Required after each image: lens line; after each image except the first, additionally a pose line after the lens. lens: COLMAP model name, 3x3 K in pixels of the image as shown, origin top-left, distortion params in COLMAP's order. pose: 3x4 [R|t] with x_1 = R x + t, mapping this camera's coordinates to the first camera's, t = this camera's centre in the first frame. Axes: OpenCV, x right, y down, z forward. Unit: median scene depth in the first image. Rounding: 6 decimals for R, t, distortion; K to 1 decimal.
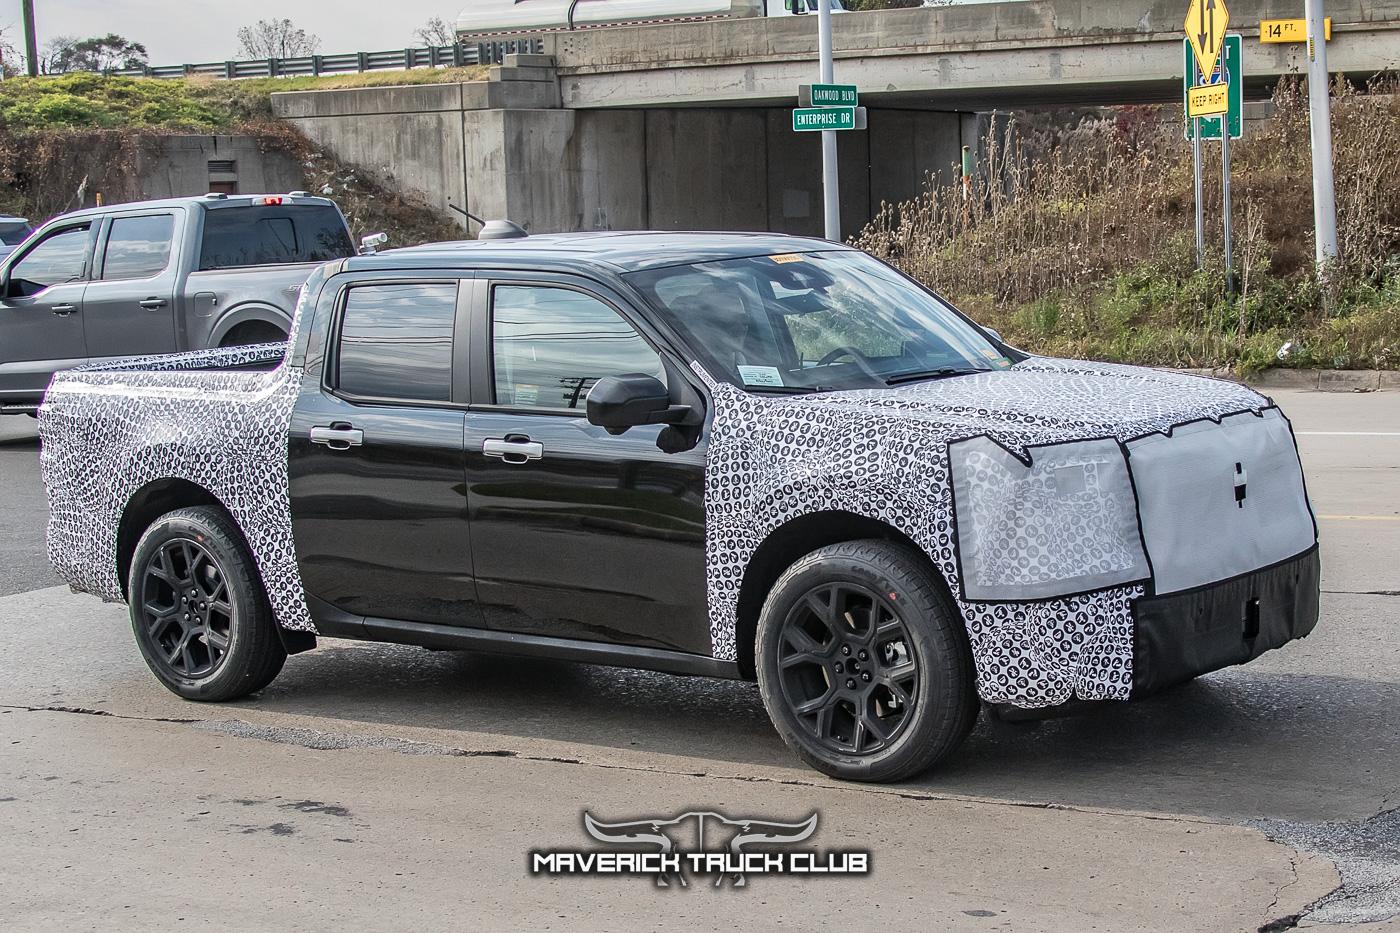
lens RADIAL K [[2983.6, 0, 743.6], [0, 2983.6, 508.7], [0, 0, 1]] dist [0.068089, 0.000000]
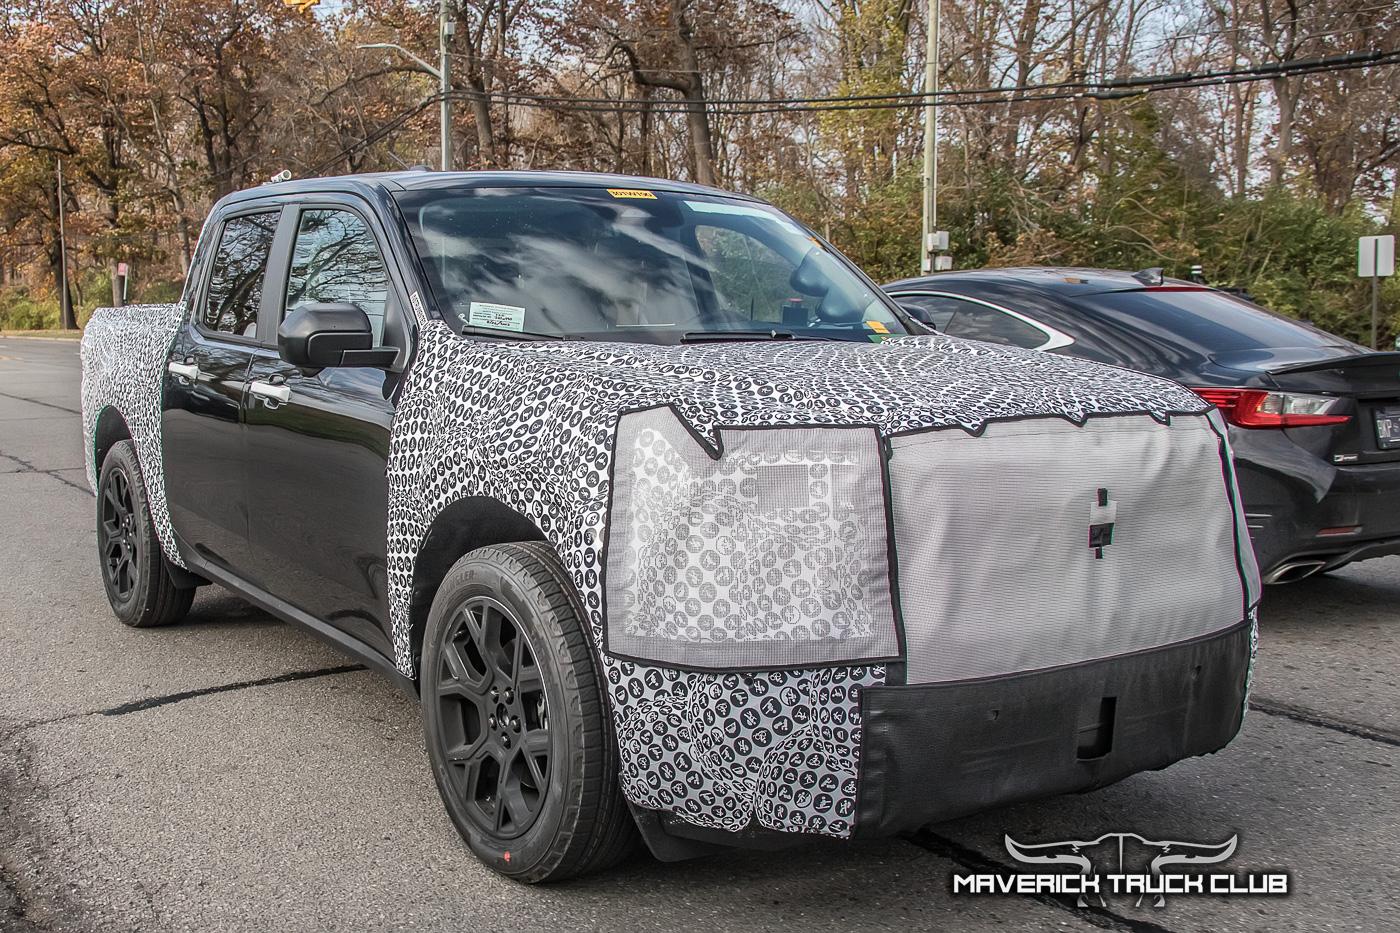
lens RADIAL K [[1535.1, 0, 589.7], [0, 1535.1, 541.2], [0, 0, 1]] dist [-0.011754, 0.000000]
pose [[0.945165, 0.109728, -0.307609, 0.169321], [-0.096805, 0.993669, 0.057009, -0.012467], [0.311917, -0.024105, 0.949804, 0.668926]]
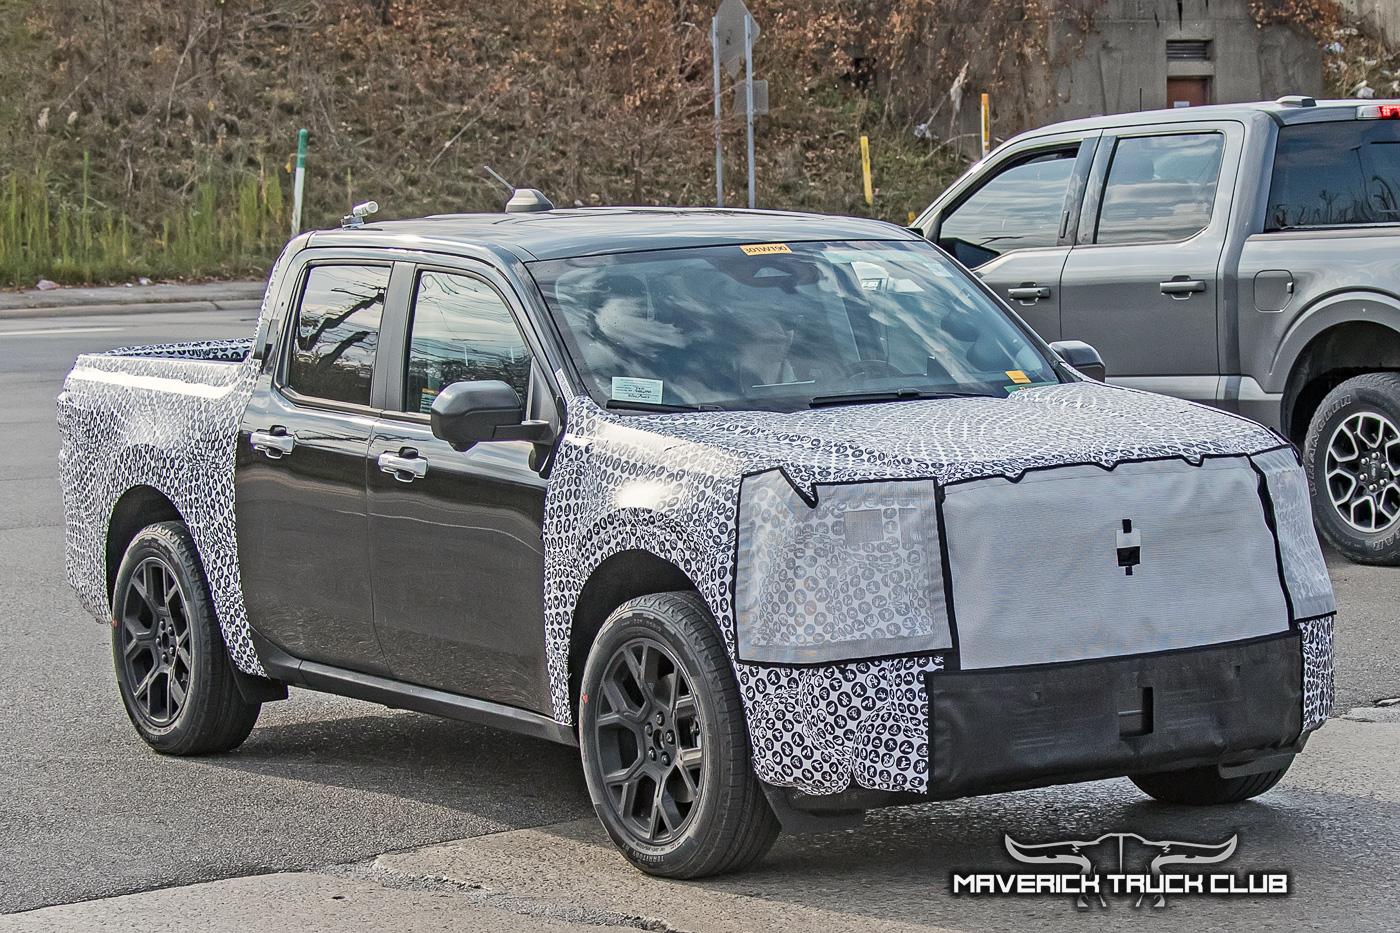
lens RADIAL K [[4898.9, 0, 702.7], [0, 4898.9, 608.5], [0, 0, 1]] dist [1.100941, 0.000000]
pose [[0.938263, 0.058268, -0.340981, 0.532466], [-0.059843, 0.998190, 0.005907, 0.008043], [0.340708, 0.014863, 0.940052, -0.312344]]
